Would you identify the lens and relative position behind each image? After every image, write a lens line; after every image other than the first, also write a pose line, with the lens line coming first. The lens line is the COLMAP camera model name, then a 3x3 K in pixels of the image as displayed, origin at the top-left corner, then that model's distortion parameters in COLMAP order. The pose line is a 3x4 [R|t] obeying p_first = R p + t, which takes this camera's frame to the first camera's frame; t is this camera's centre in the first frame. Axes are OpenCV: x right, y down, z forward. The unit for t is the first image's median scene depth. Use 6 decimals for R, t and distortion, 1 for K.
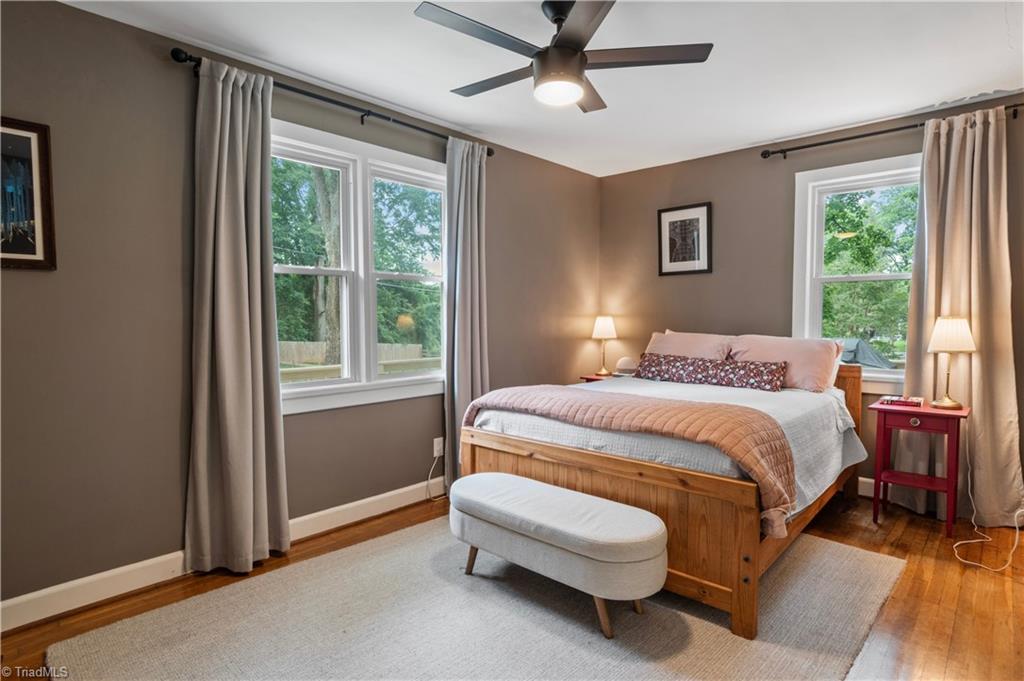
lens RADIAL K [[536.4, 0, 512.0], [0, 536.4, 340.5], [0, 0, 1]] dist [0.000523, 0.000391]
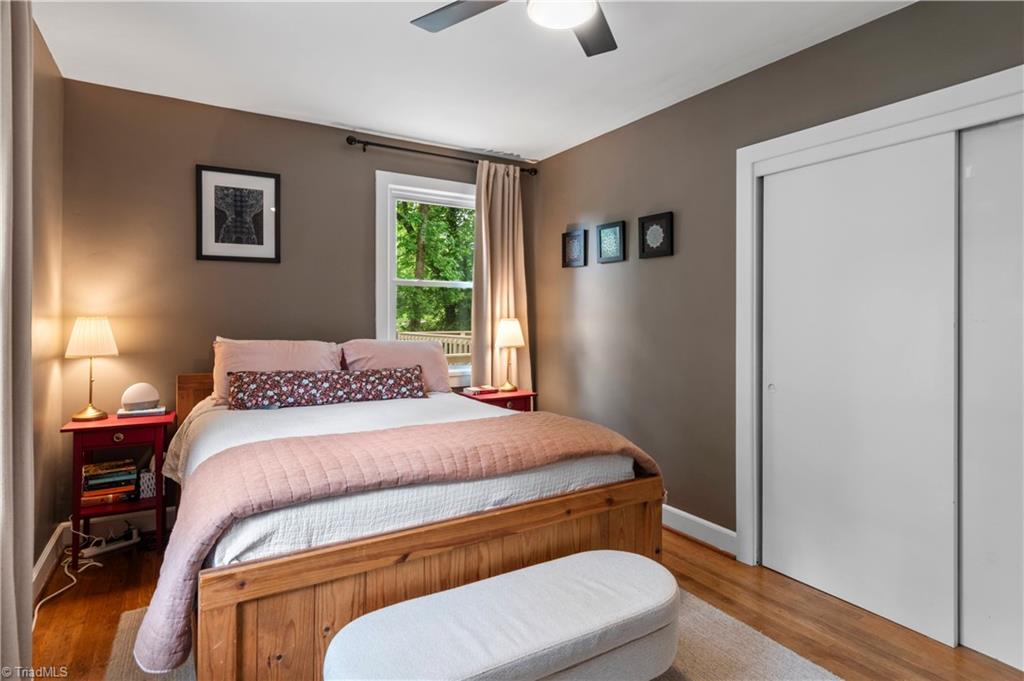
lens RADIAL K [[555.3, 0, 514.2], [0, 555.3, 313.6], [0, 0, 1]] dist [-0.000816, -0.000060]
pose [[0.269944, 0.006857, 0.962851, -0.372460], [0.039664, 0.999047, -0.018235, -0.026511], [-0.962059, 0.043113, 0.269415, 0.513201]]
